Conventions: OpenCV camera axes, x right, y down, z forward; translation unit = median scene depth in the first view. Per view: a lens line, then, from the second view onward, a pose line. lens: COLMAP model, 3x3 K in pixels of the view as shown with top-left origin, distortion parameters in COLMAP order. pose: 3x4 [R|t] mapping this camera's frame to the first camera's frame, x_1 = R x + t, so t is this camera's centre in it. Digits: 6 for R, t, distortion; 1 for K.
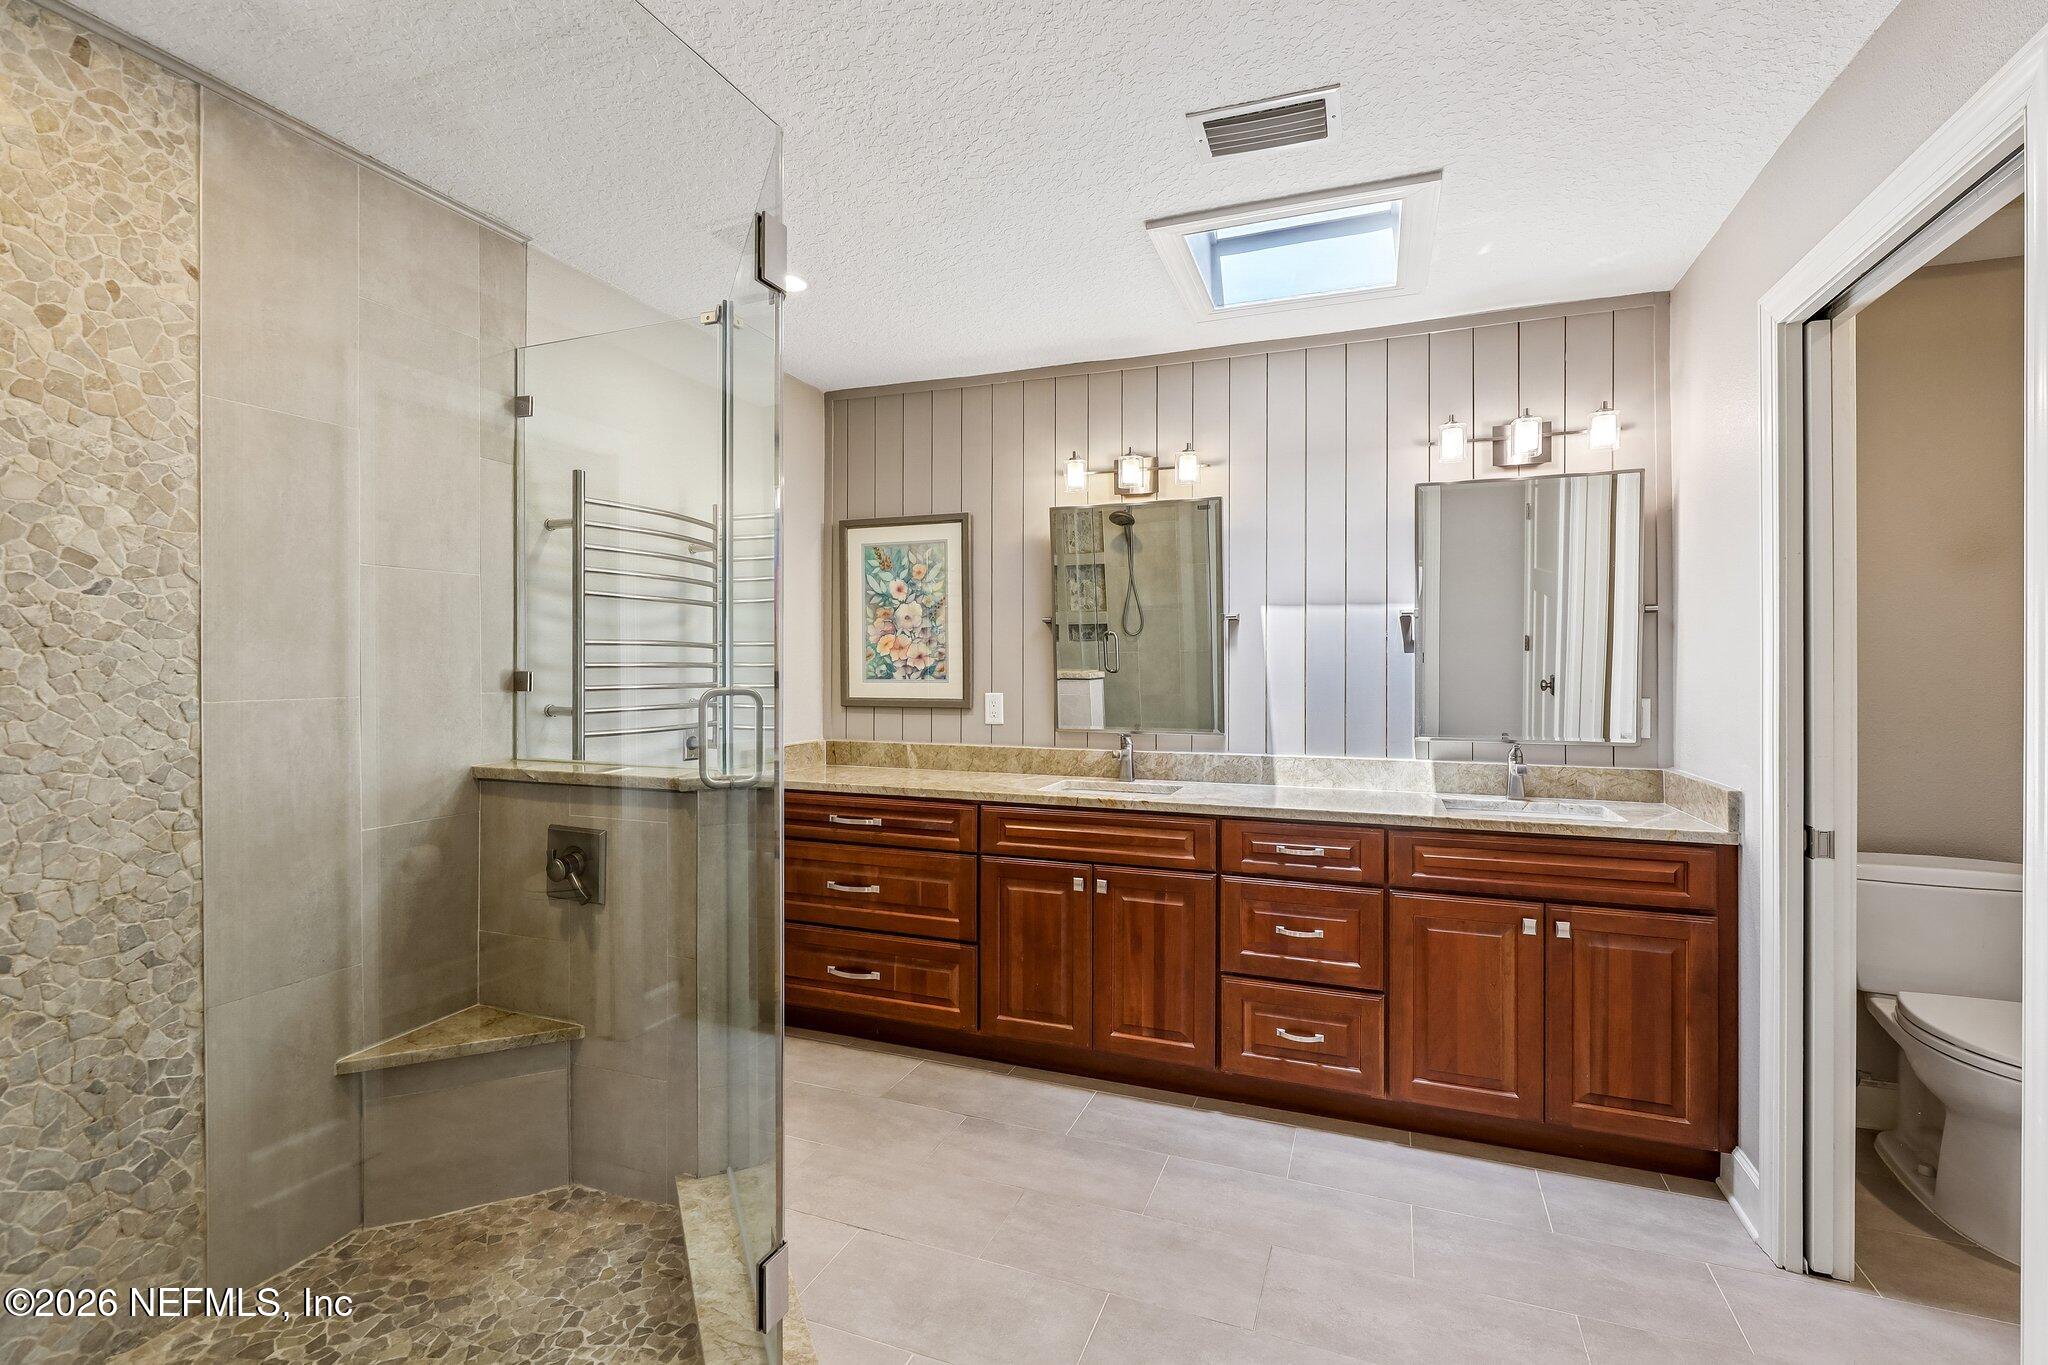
lens RADIAL K [[921.5, 0, 1019.0], [0, 921.5, 666.9], [0, 0, 1]] dist [-0.000255, -0.000351]
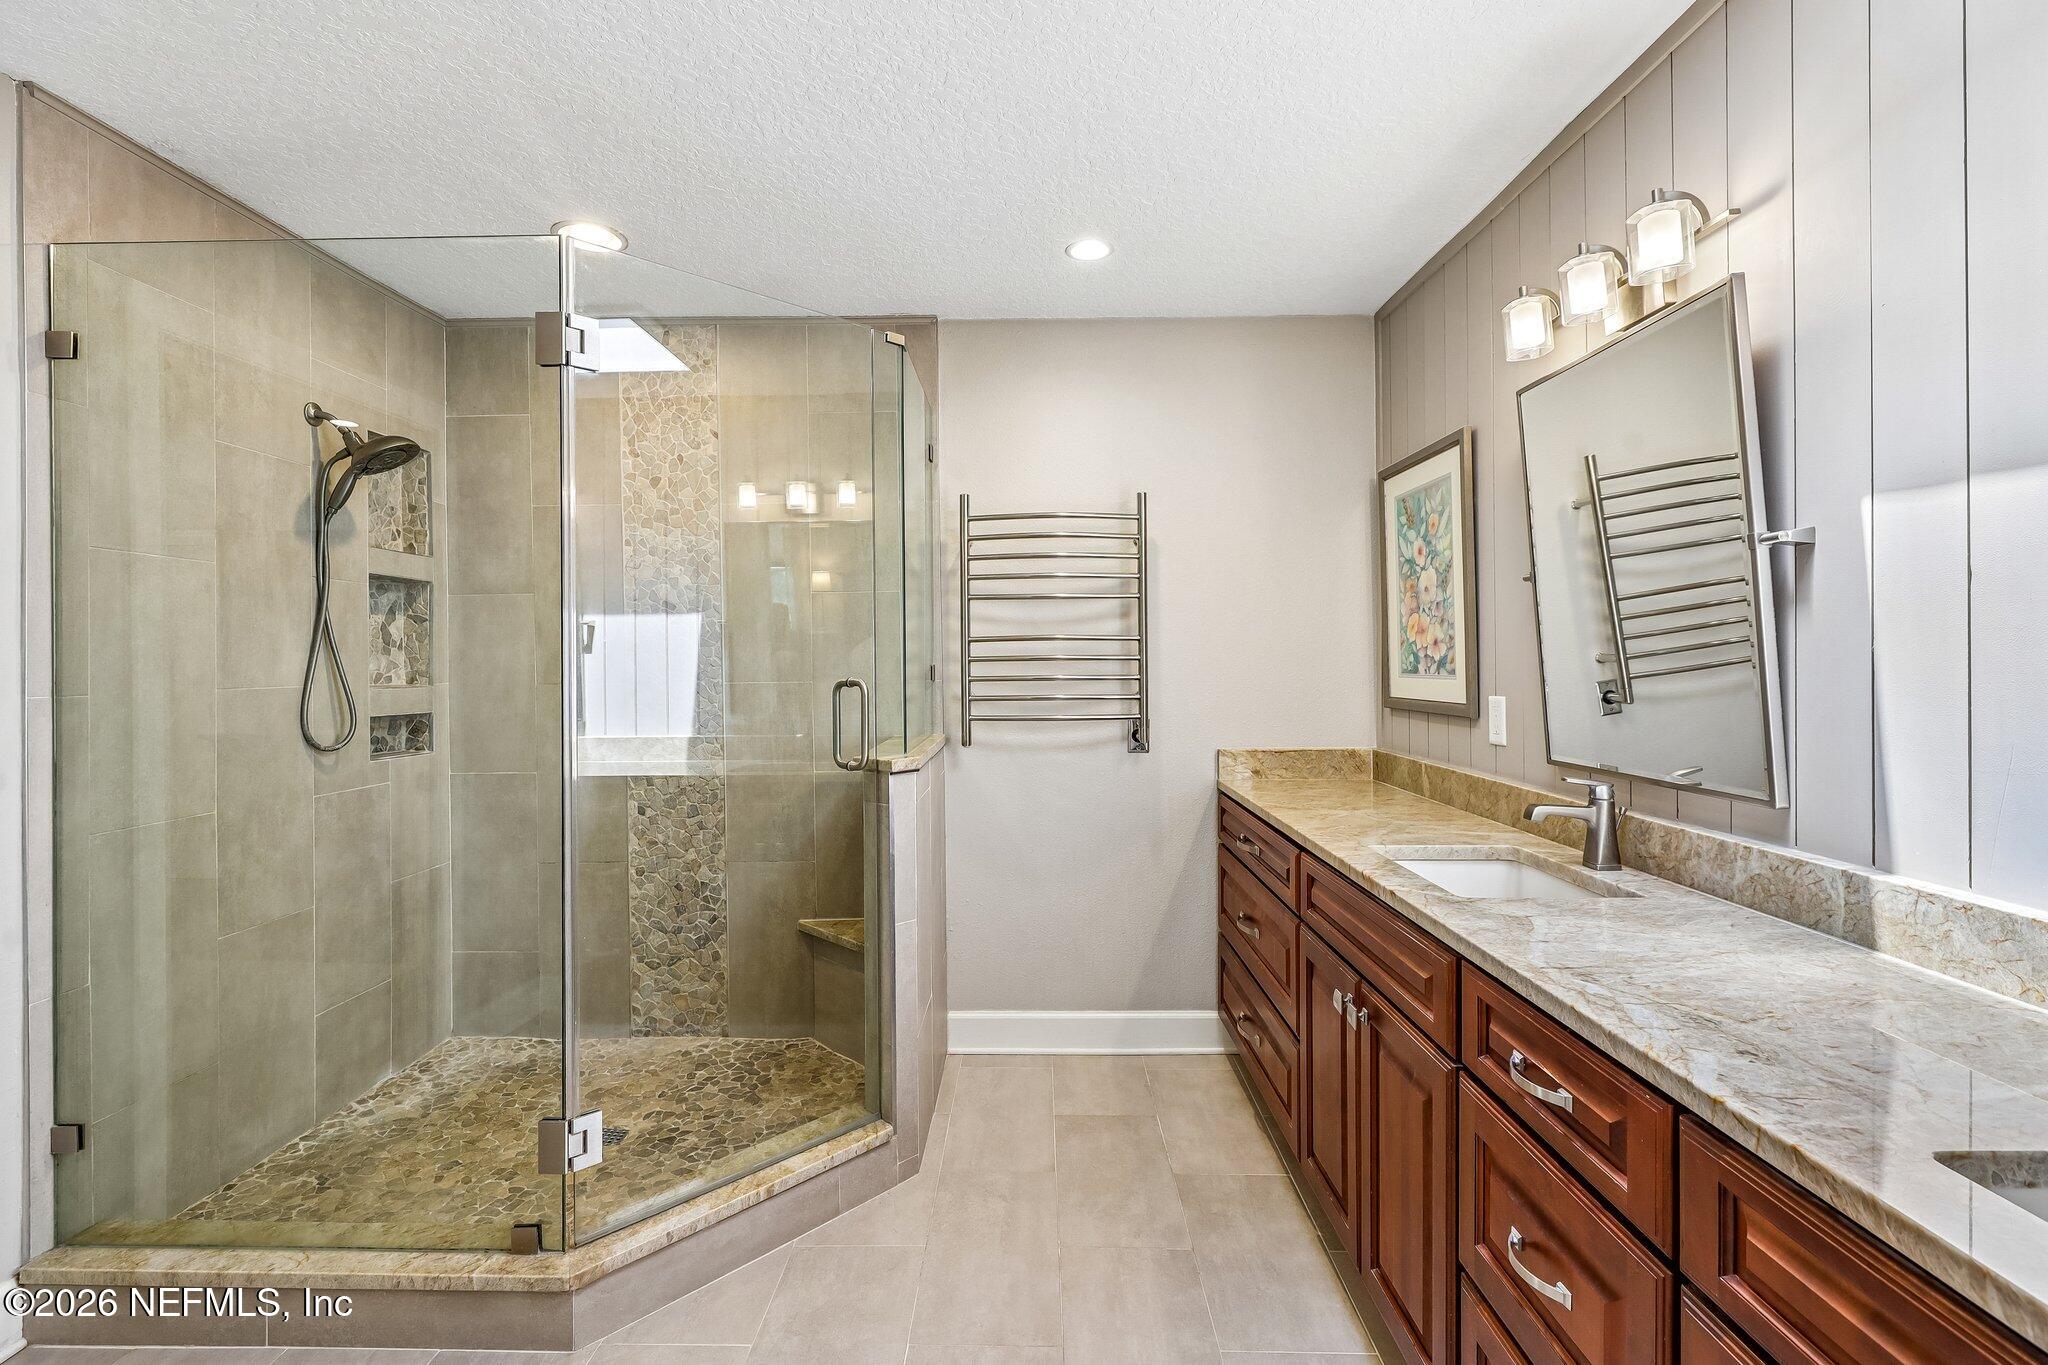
lens RADIAL K [[921.5, 0, 1019.0], [0, 921.5, 666.9], [0, 0, 1]] dist [-0.000255, -0.000351]
pose [[0.349772, 0.002457, -0.936832, 0.644000], [0.007400, 0.999958, 0.005385, 0.002201], [0.936806, -0.008817, 0.349739, 0.642327]]
